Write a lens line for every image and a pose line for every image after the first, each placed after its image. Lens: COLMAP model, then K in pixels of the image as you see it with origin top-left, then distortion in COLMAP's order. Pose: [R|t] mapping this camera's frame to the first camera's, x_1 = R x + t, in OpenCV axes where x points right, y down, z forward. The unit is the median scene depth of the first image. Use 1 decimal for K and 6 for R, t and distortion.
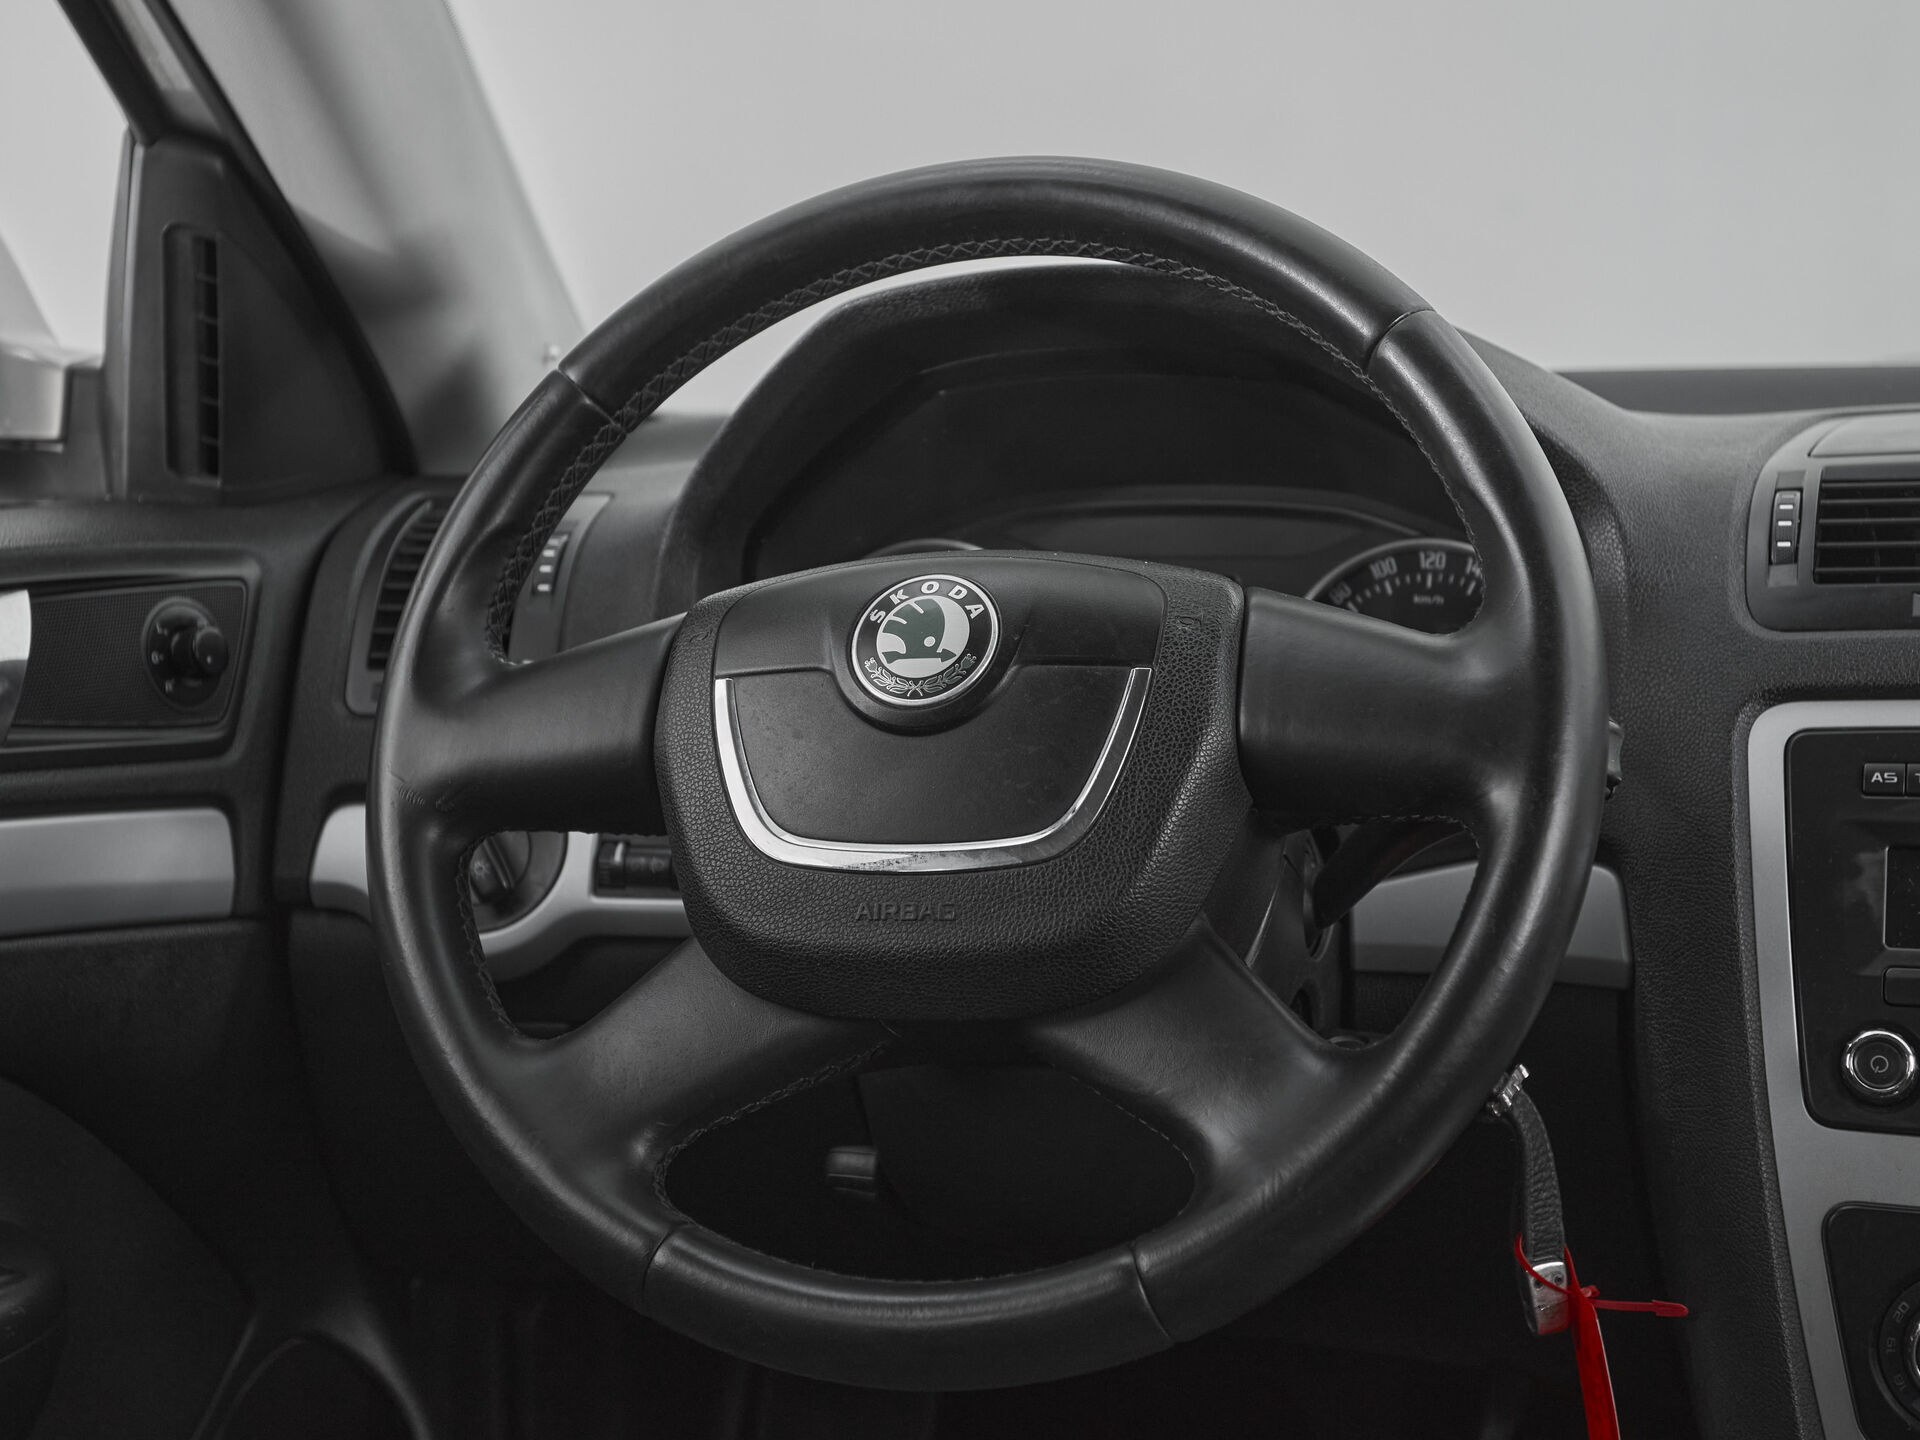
lens RADIAL K [[2806.3, 0, 959.5], [0, 2806.3, 696.1], [0, 0, 1]] dist [-0.008875, 0.226880]
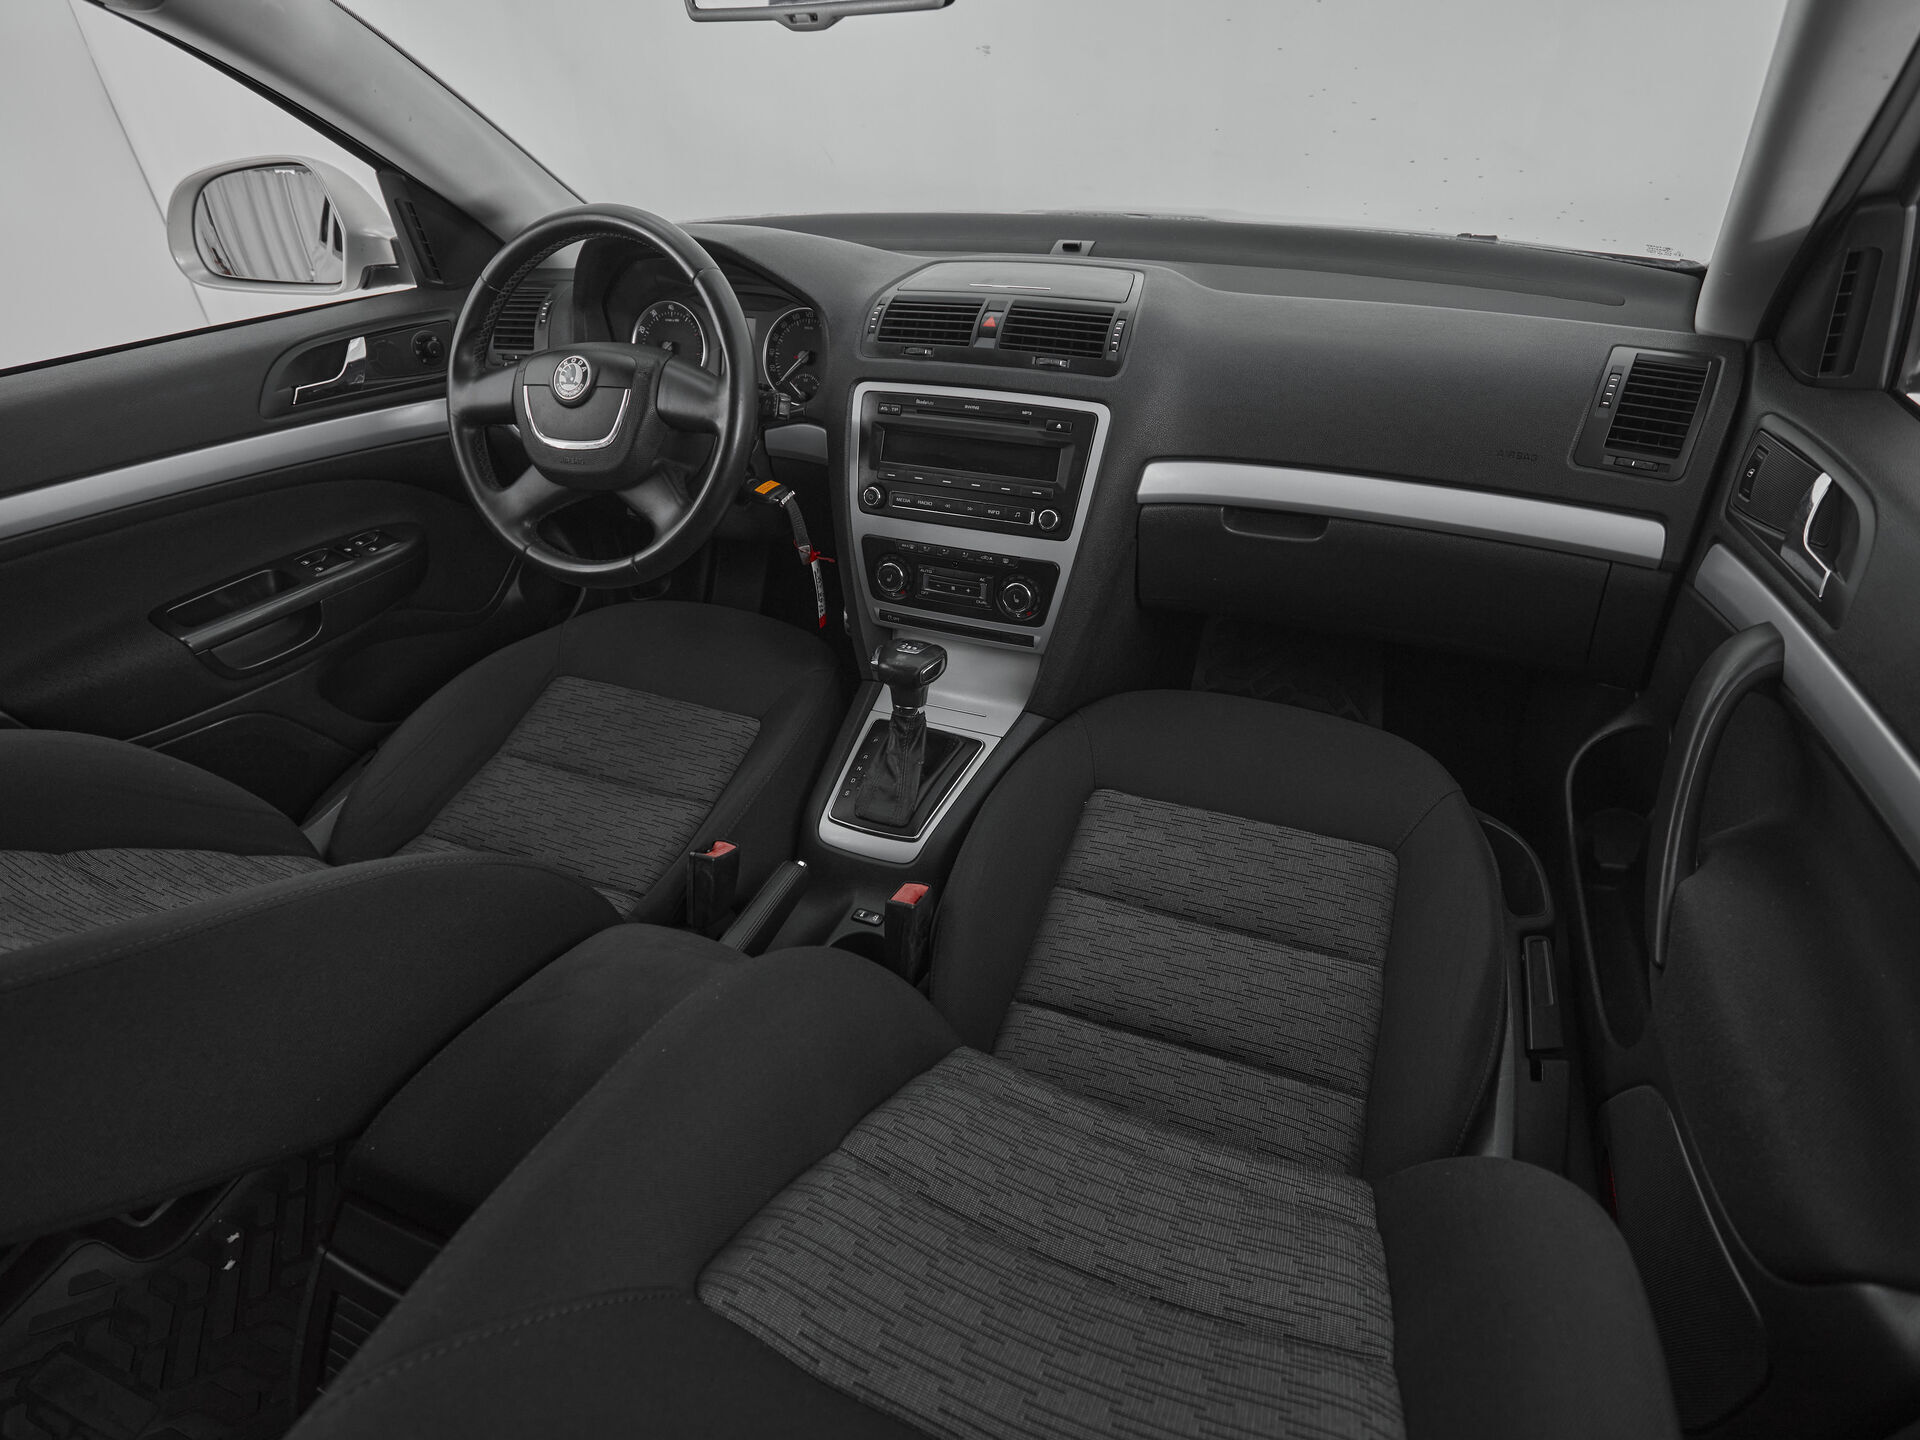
lens RADIAL K [[1008.3, 0, 977.1], [0, 1008.3, 719.3], [0, 0, 1]] dist [-0.002226, -0.001088]
pose [[0.997756, 0.021520, -0.063404, 0.522234], [0.009907, 0.889068, 0.457668, -0.190441], [0.066220, -0.457269, 0.886860, -0.231355]]
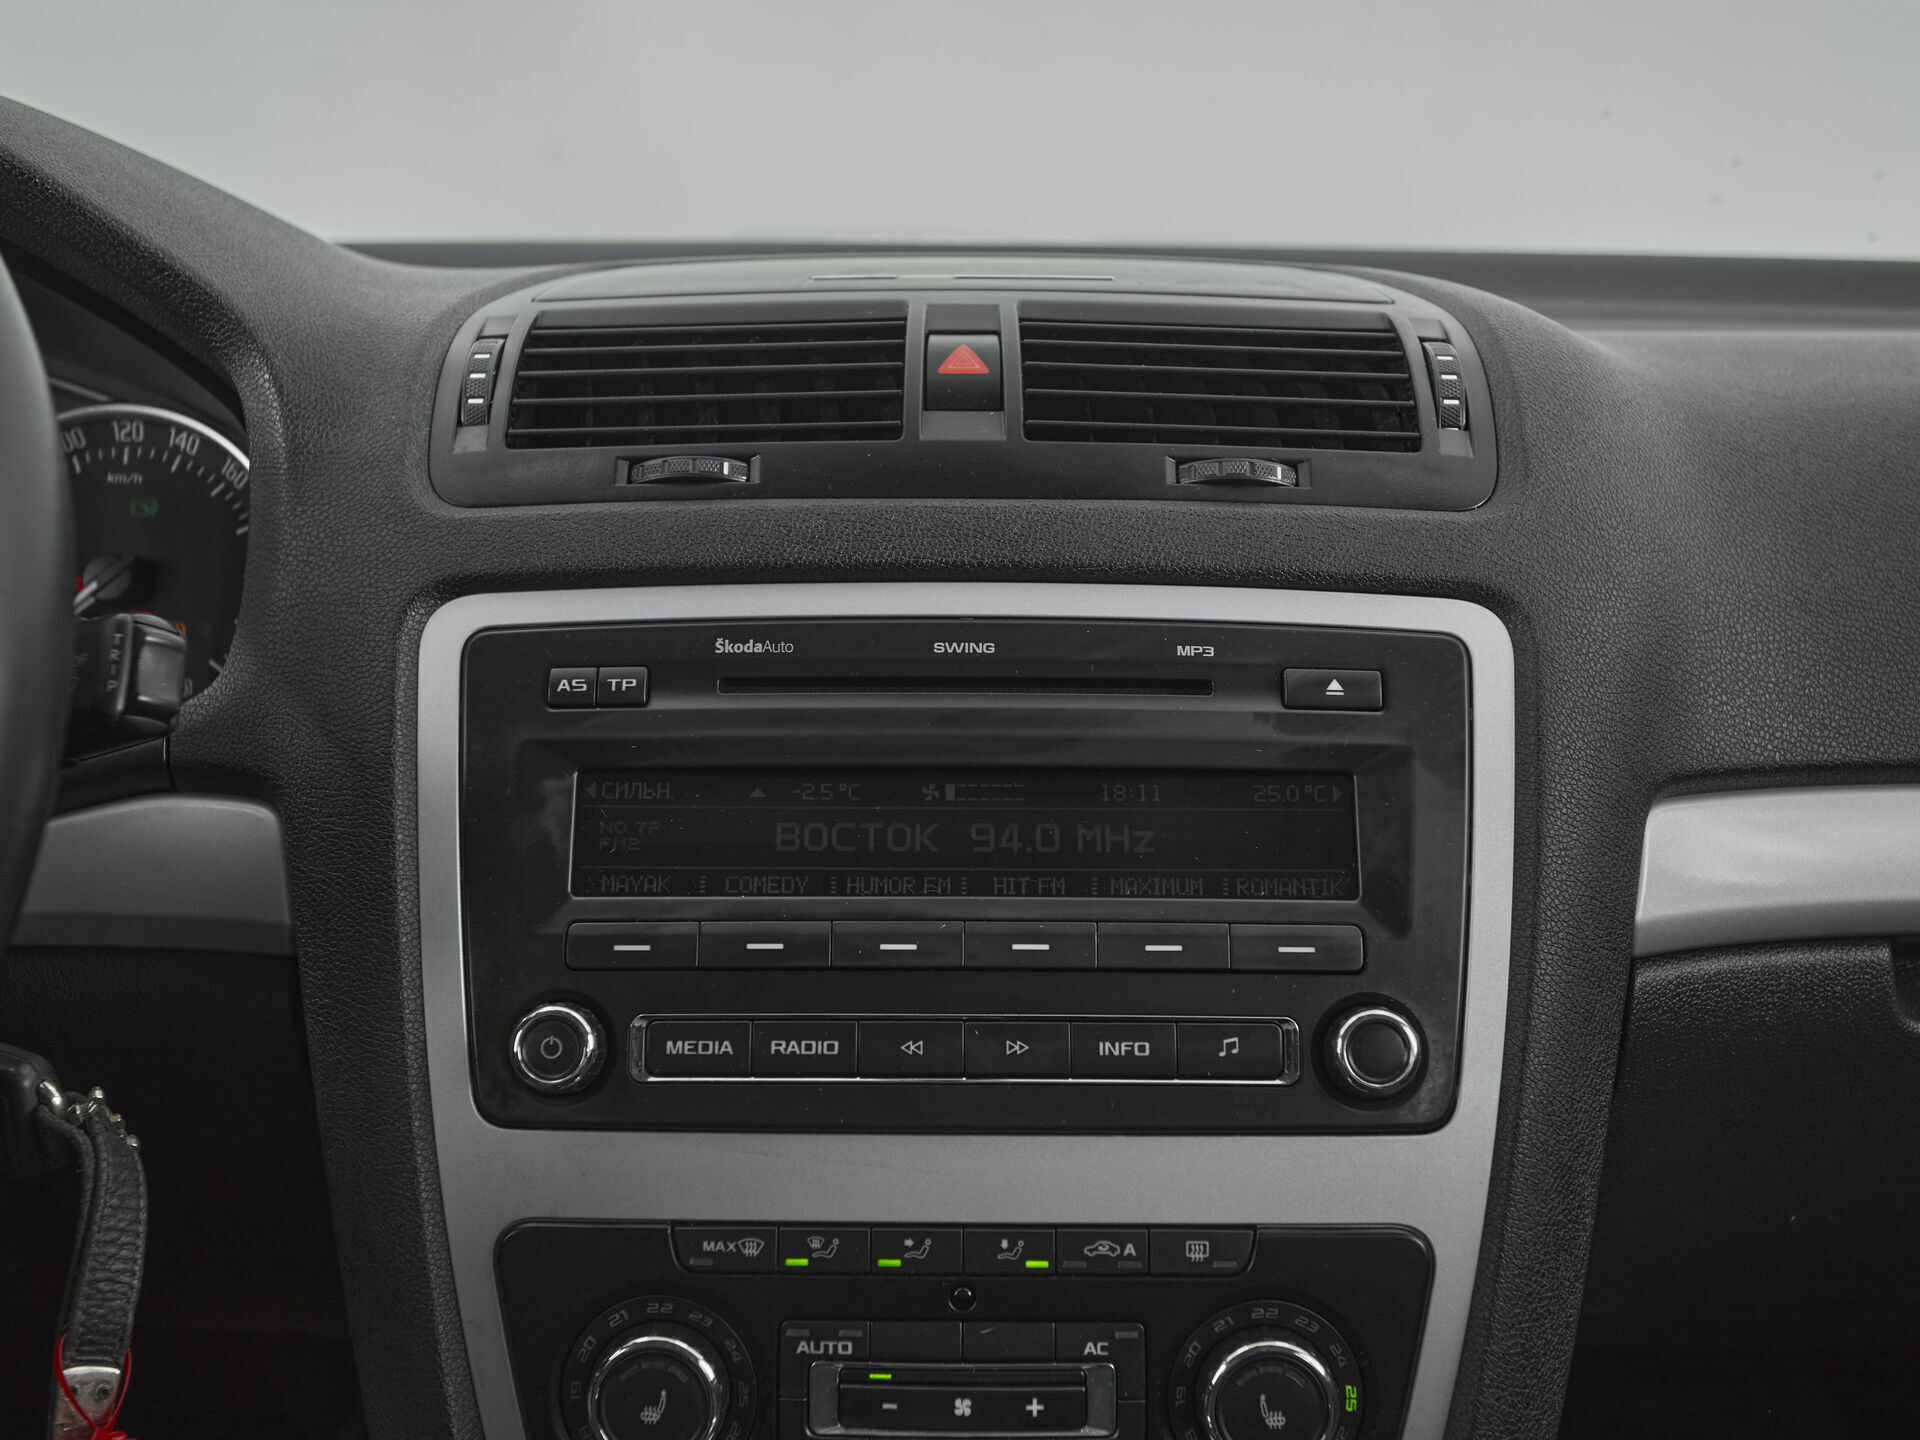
lens RADIAL K [[2048.9, 0, 951.9], [0, 2048.9, 725.9], [0, 0, 1]] dist [0.008213, 0.012670]
pose [[0.949512, -0.048365, 0.309979, 0.248134], [0.025340, 0.996640, 0.077884, -0.002636], [-0.312704, -0.066097, 0.947548, 0.402542]]
